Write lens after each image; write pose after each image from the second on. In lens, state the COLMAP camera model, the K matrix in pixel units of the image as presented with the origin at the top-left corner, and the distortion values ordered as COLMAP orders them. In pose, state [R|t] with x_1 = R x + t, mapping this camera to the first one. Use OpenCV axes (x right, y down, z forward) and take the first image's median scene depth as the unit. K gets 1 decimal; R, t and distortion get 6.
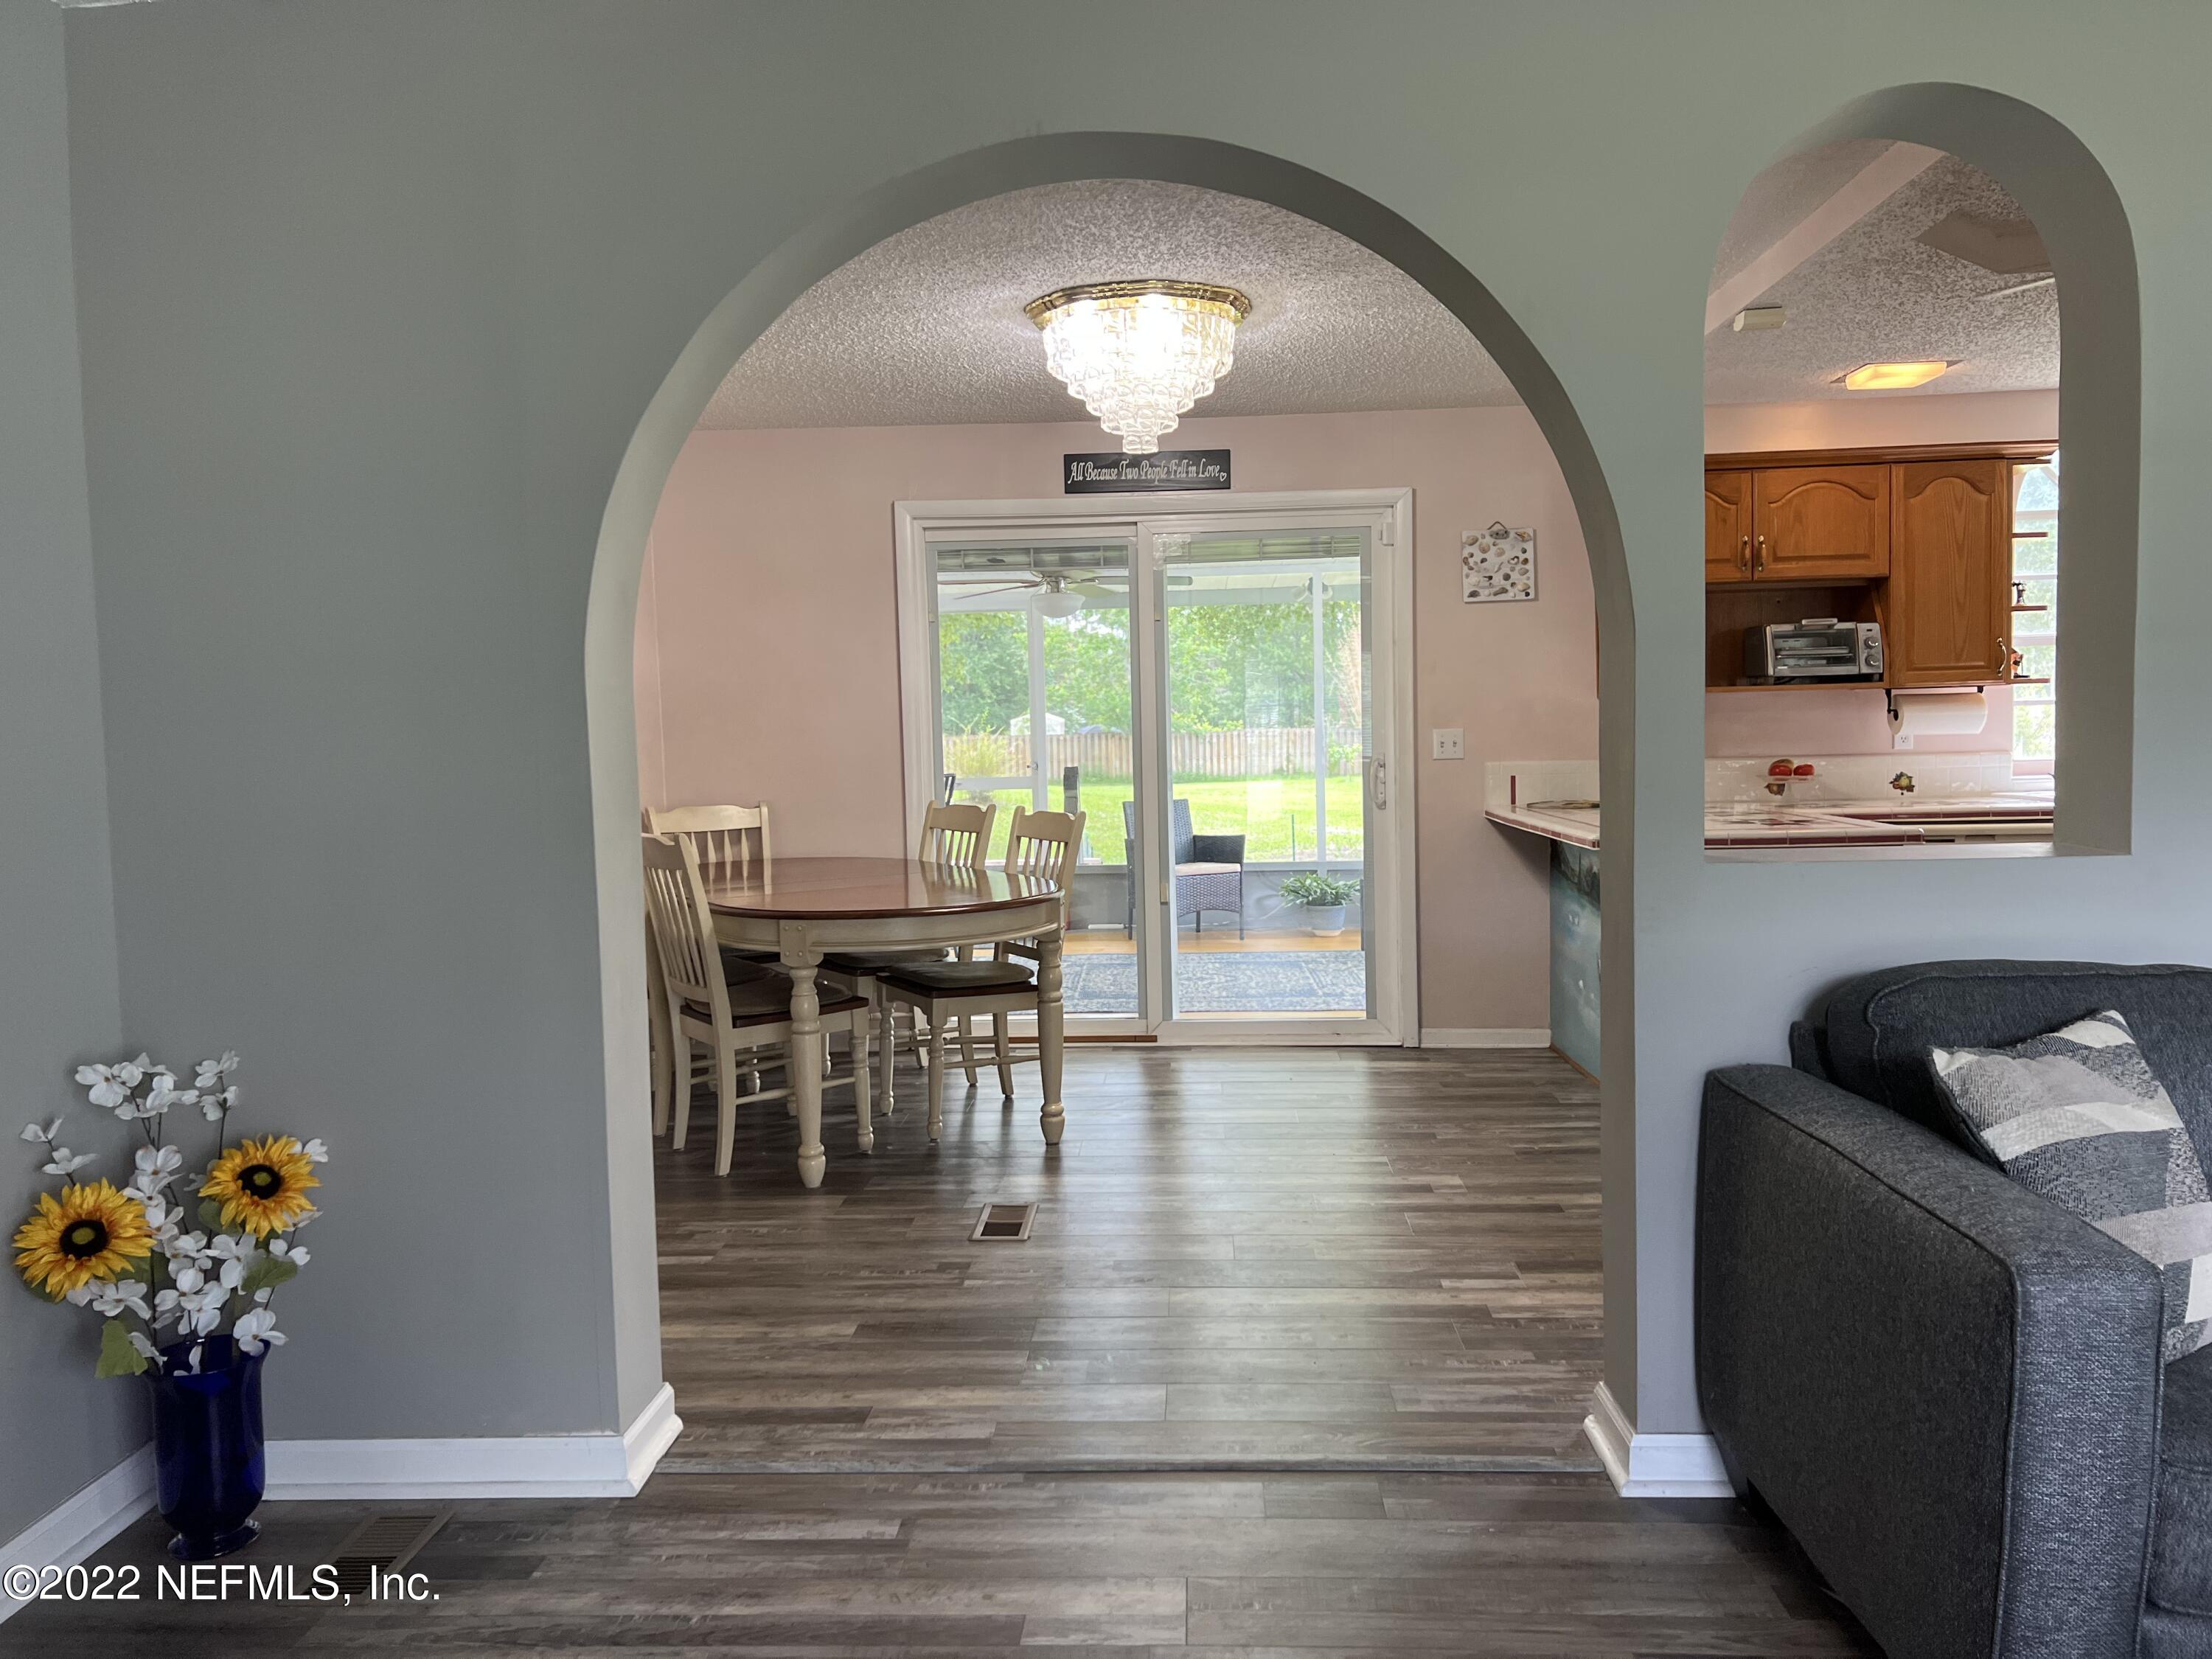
lens RADIAL K [[1648.5, 0, 1106.0], [0, 1648.5, 829.5], [0, 0, 1]] dist [0.001472, -0.000983]
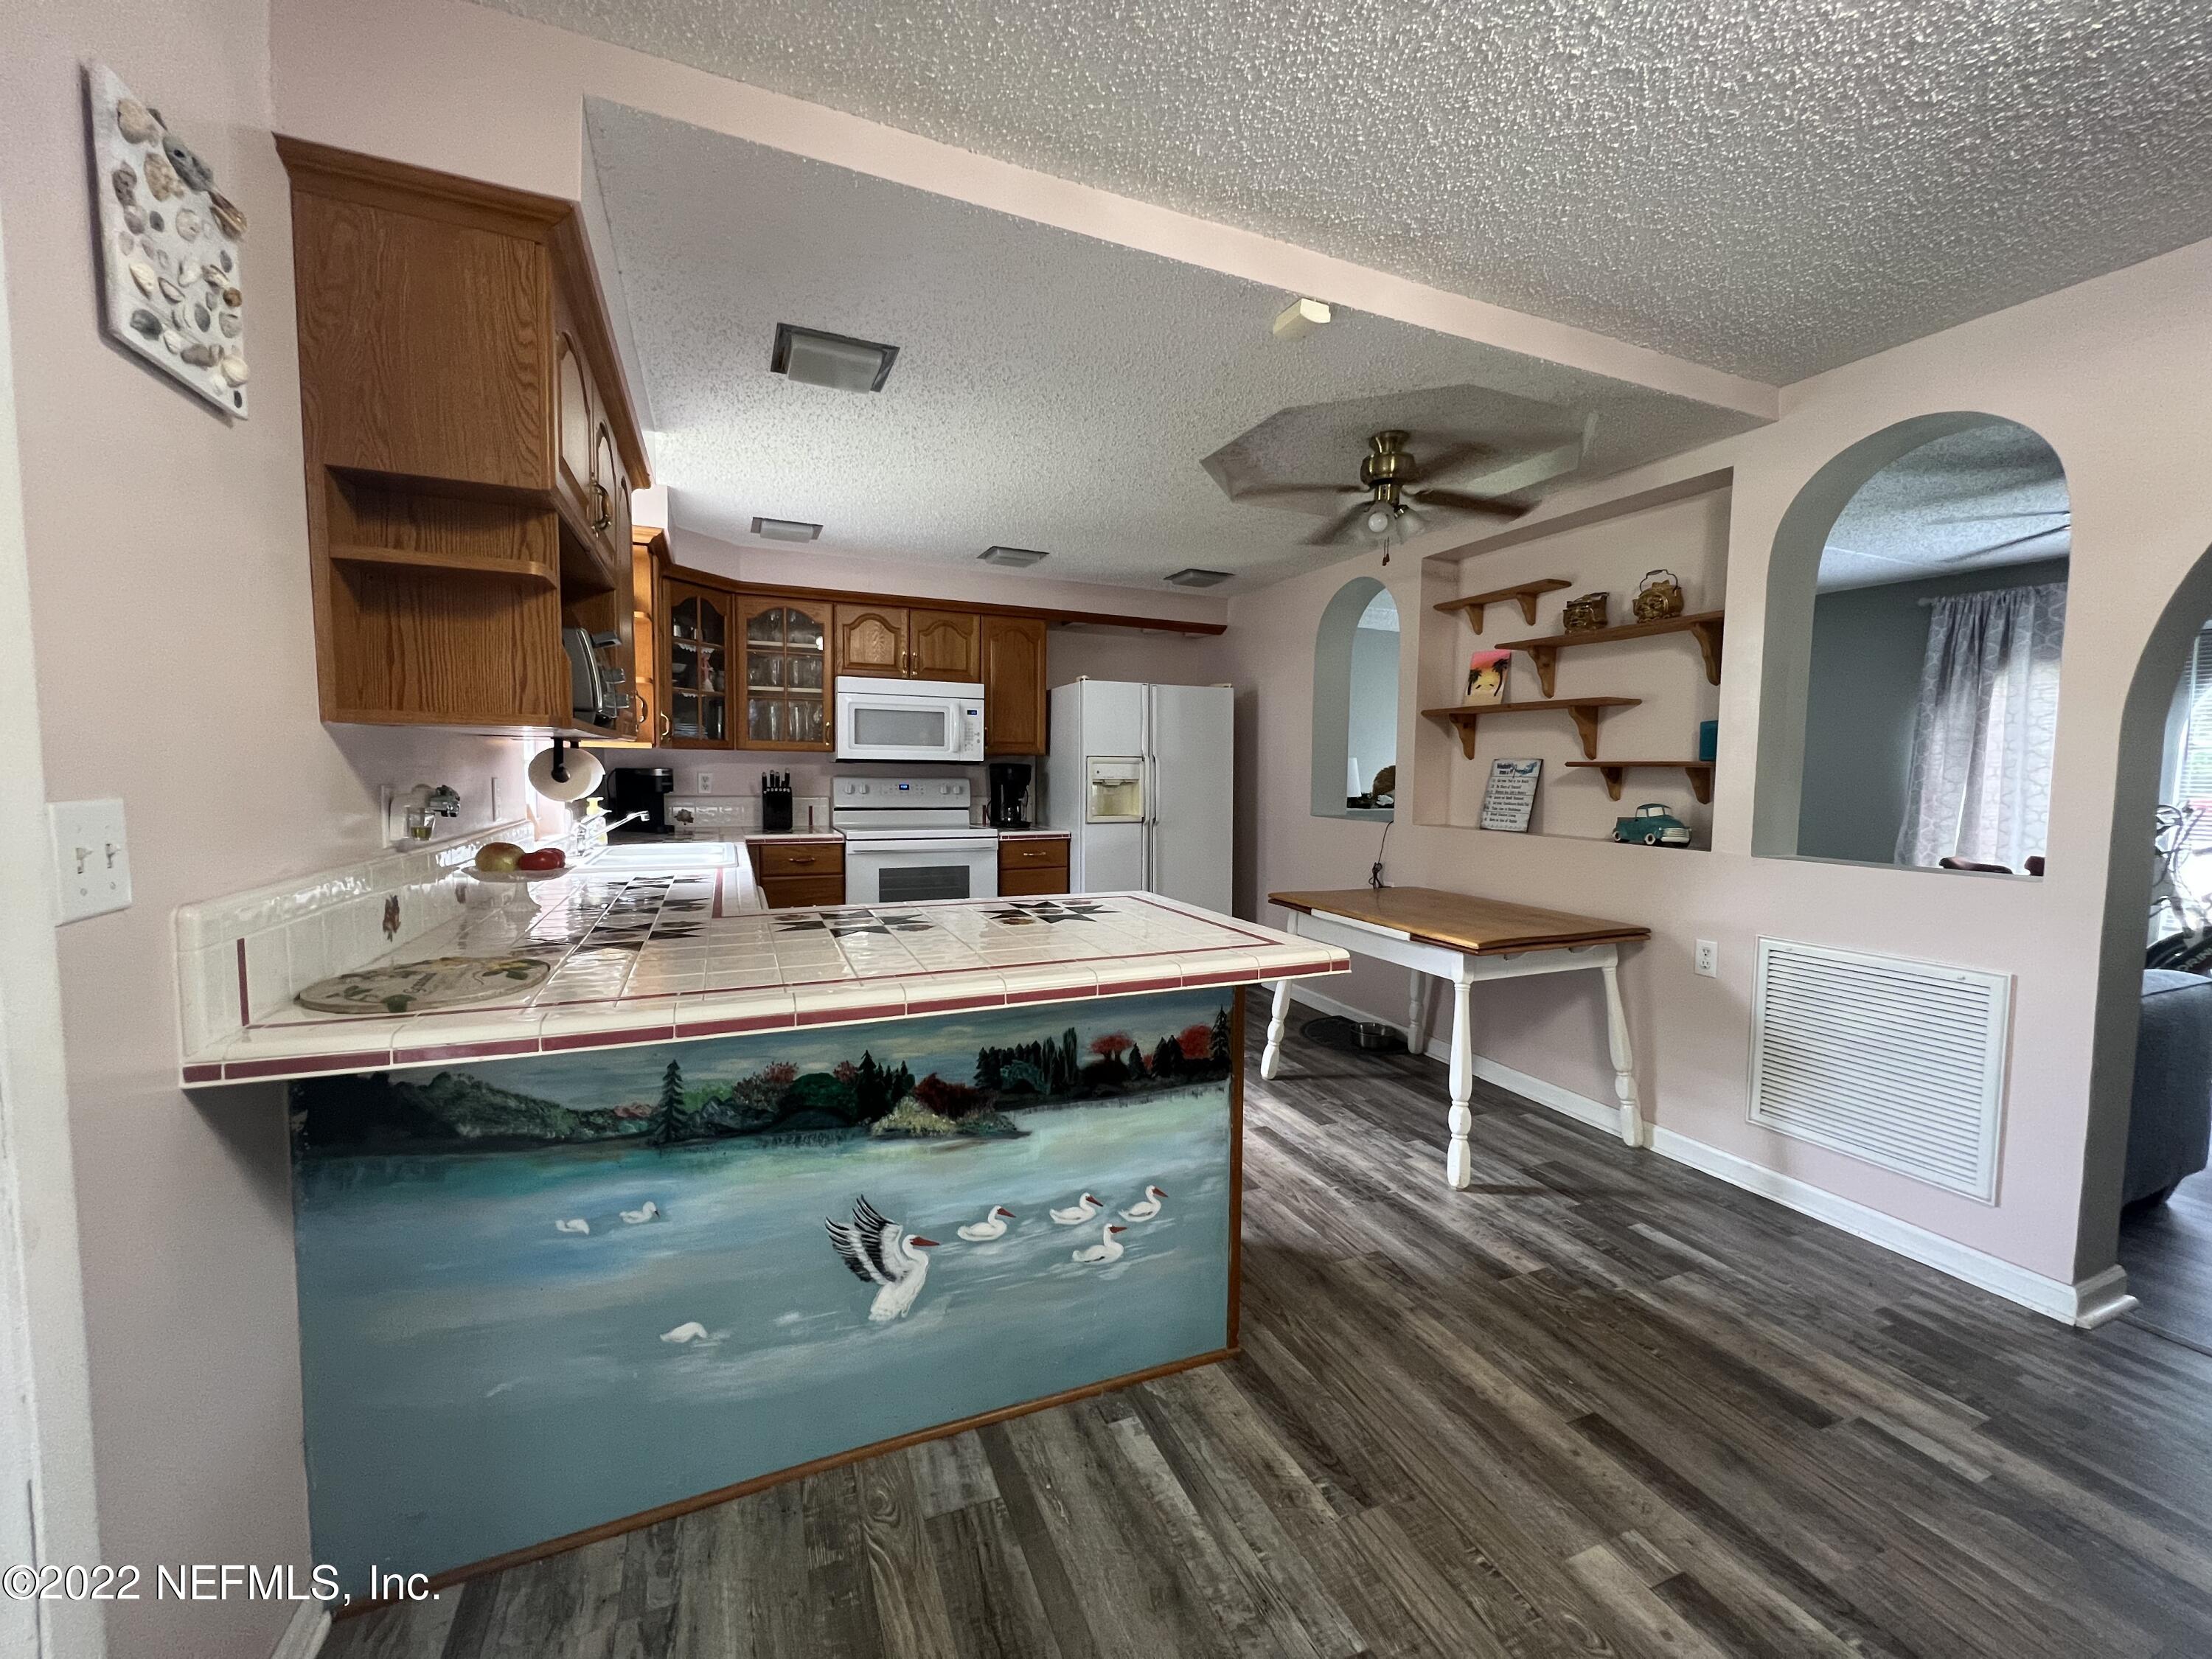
lens RADIAL K [[888.0, 0, 1106.0], [0, 888.0, 829.5], [0, 0, 1]] dist [-0.001773, 0.000017]
pose [[-0.441624, -0.041340, 0.896247, 0.010834], [0.055397, 0.995776, 0.073227, -0.060606], [-0.895488, 0.081988, -0.437469, 0.957538]]
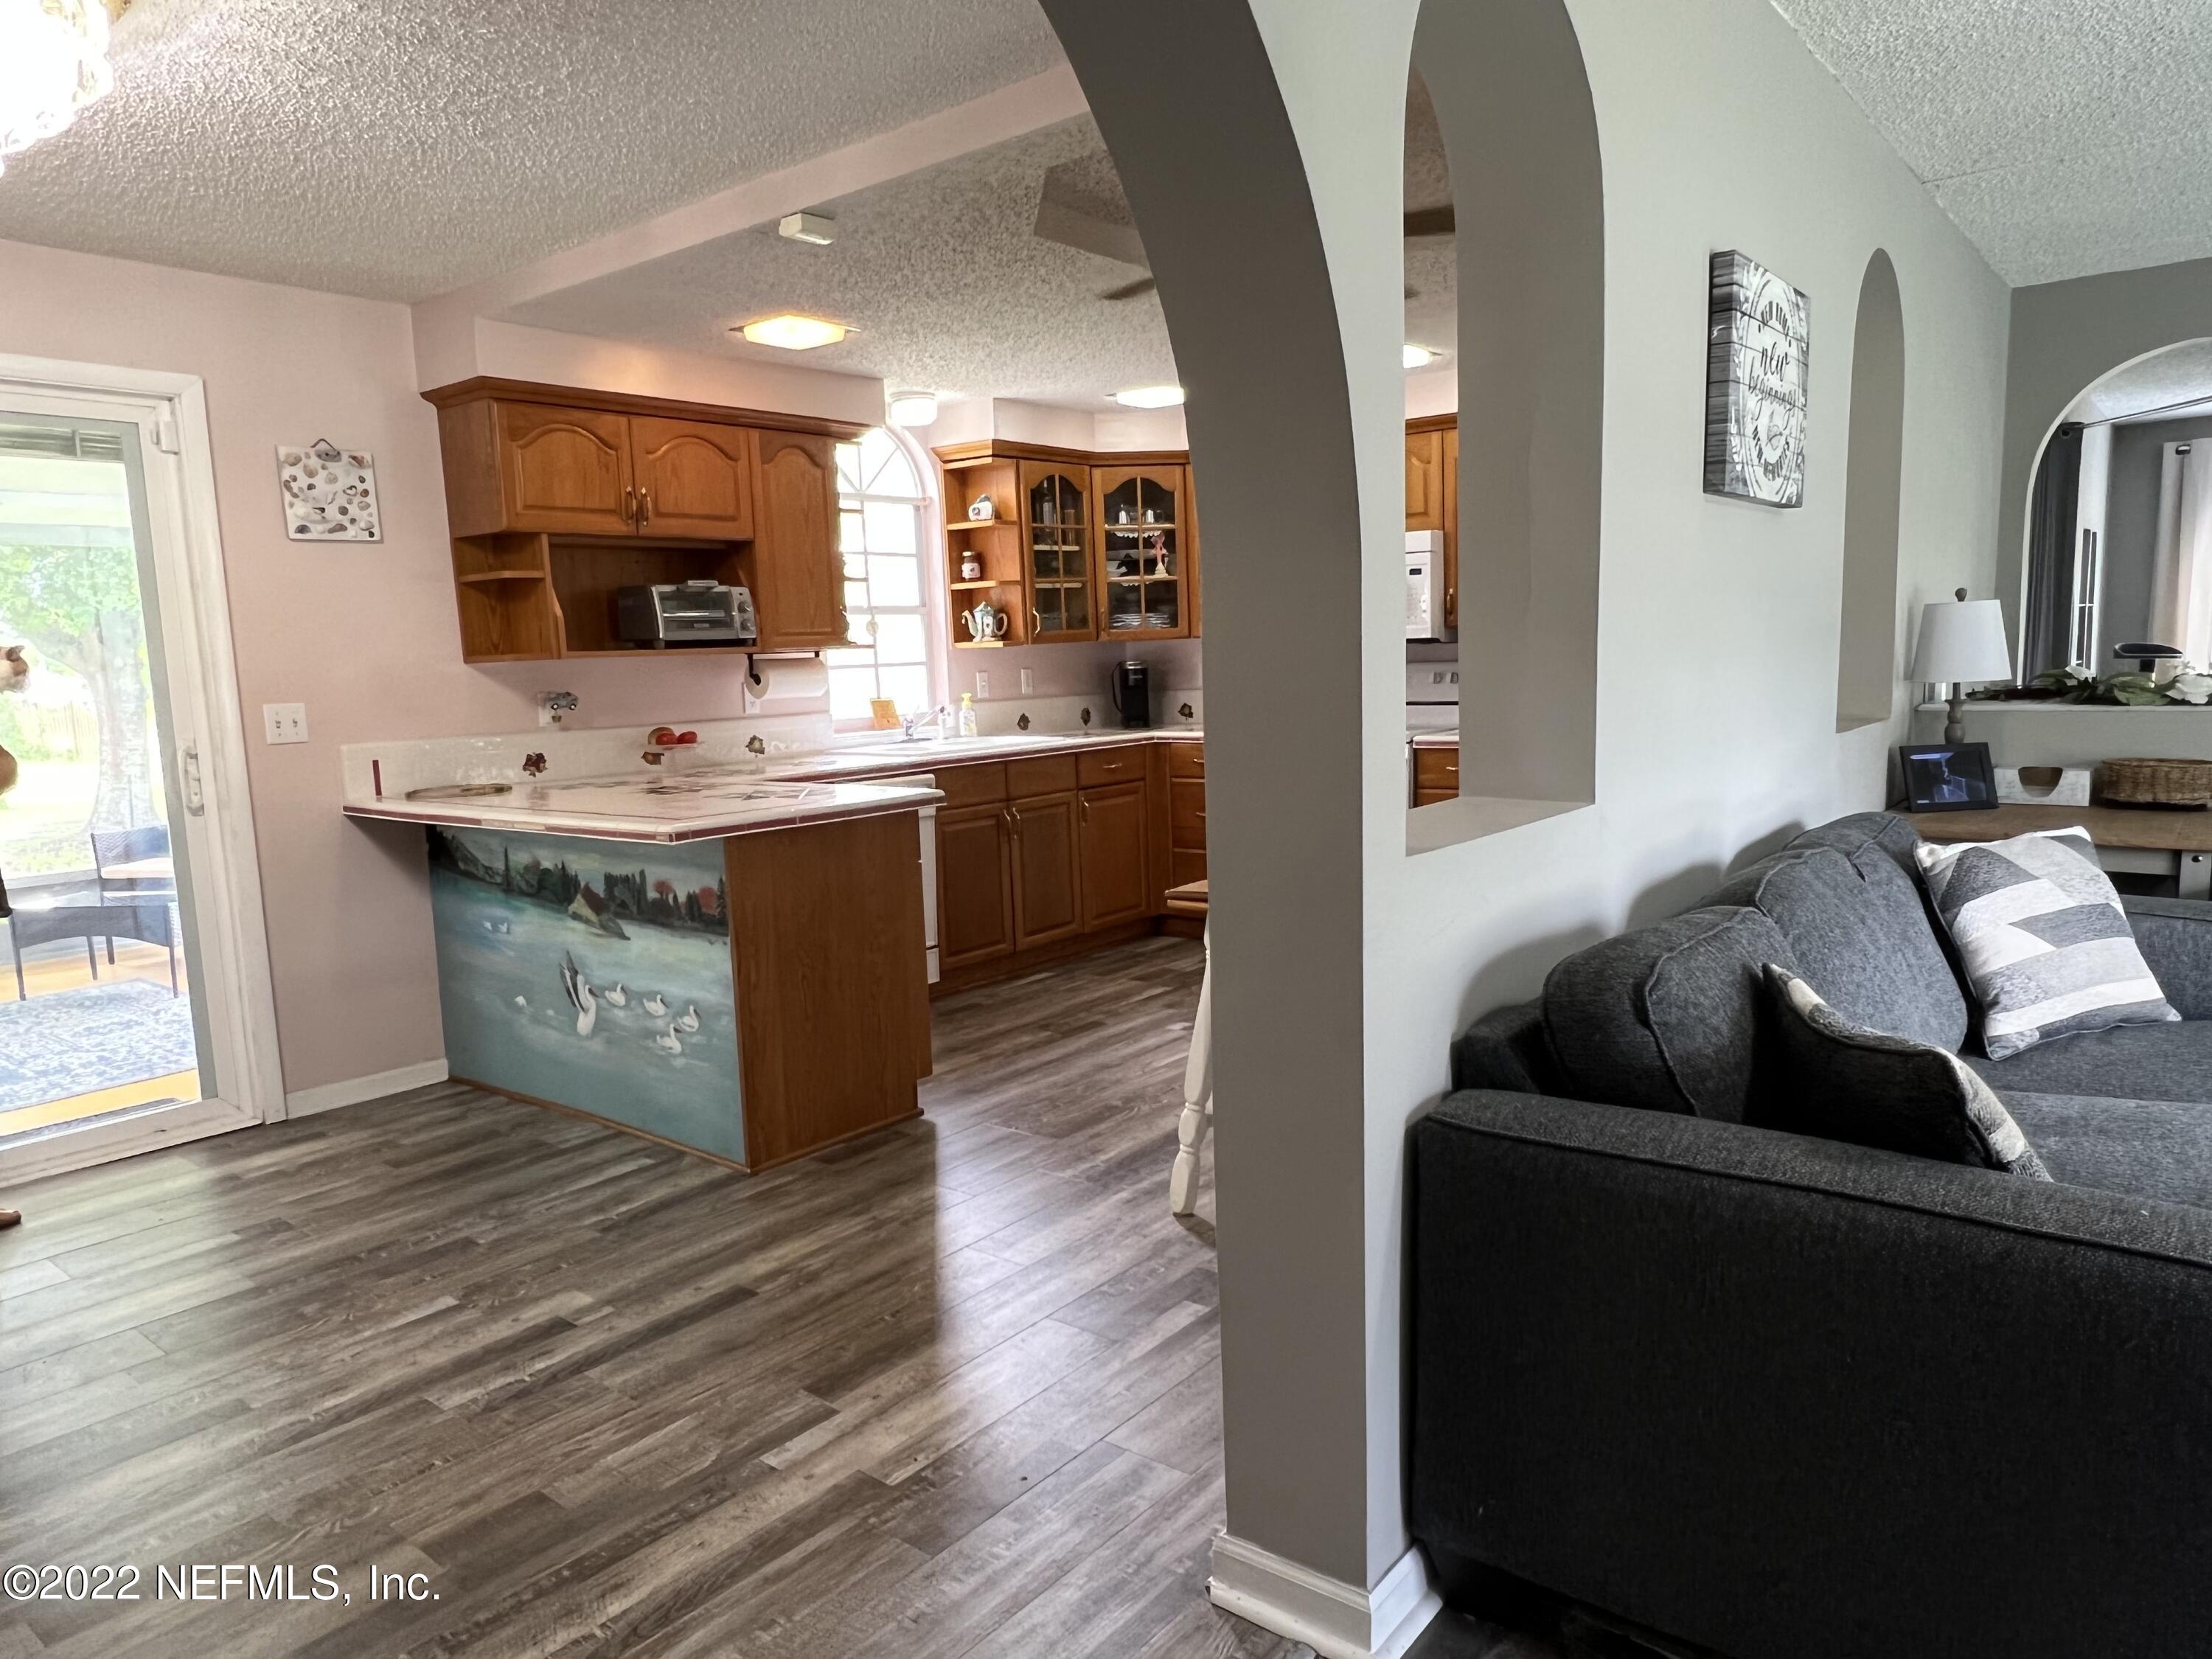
lens RADIAL K [[1424.3, 0, 1103.8], [0, 1424.3, 842.8], [0, 0, 1]] dist [-0.004091, 0.000098]
pose [[0.582254, -0.103949, 0.806335, -0.116029], [0.070858, 0.994507, 0.077040, -0.021669], [-0.809913, 0.012278, 0.586421, 0.313810]]
